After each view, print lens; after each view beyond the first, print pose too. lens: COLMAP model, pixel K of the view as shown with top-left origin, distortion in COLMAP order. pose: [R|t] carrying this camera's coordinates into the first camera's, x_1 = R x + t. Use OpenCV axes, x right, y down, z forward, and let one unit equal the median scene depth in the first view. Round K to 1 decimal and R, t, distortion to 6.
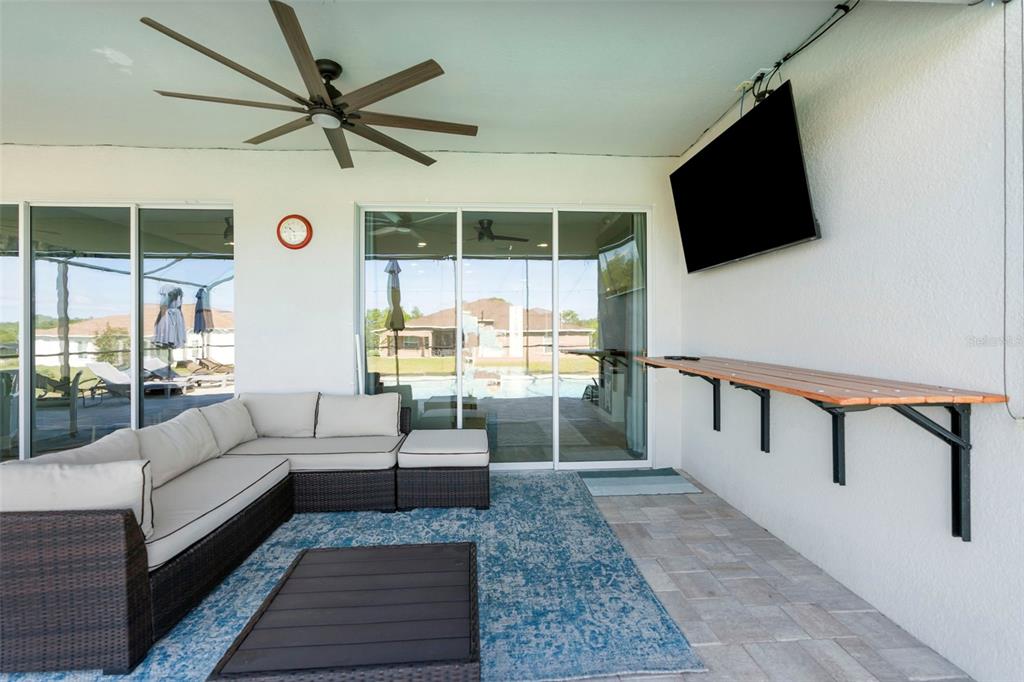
lens RADIAL K [[474.2, 0, 507.4], [0, 474.2, 334.7], [0, 0, 1]] dist [-0.001035, -0.000165]
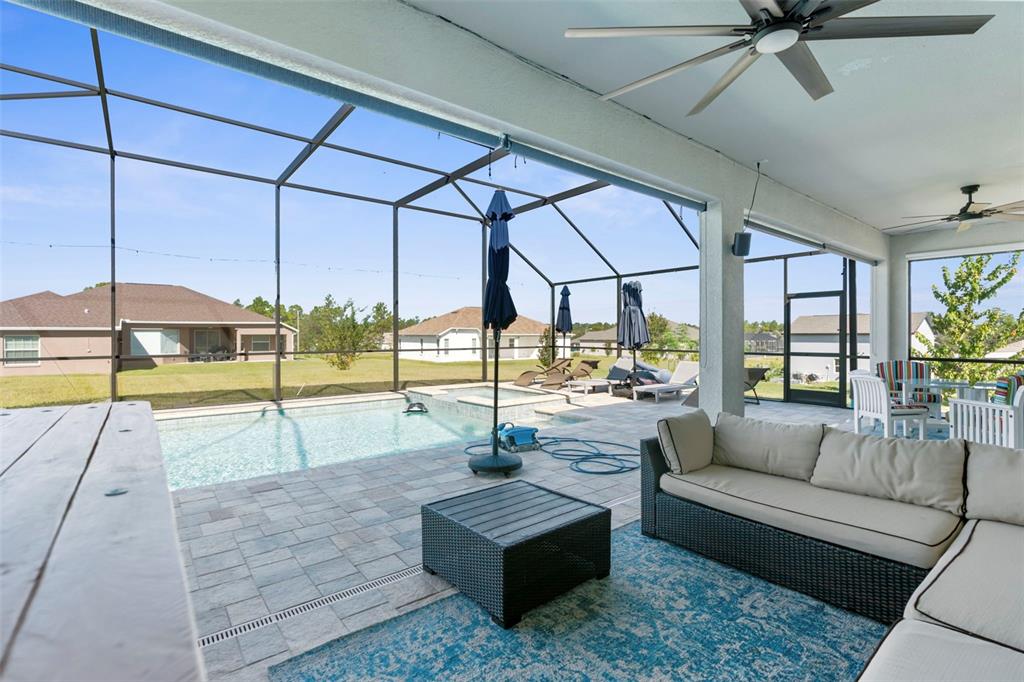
lens RADIAL K [[474.2, 0, 507.4], [0, 474.2, 334.7], [0, 0, 1]] dist [-0.001035, -0.000165]
pose [[-0.823837, 0.005611, -0.566799, 0.490562], [0.003020, 0.999980, 0.005510, -0.015596], [0.566818, 0.002828, -0.823838, 1.832431]]
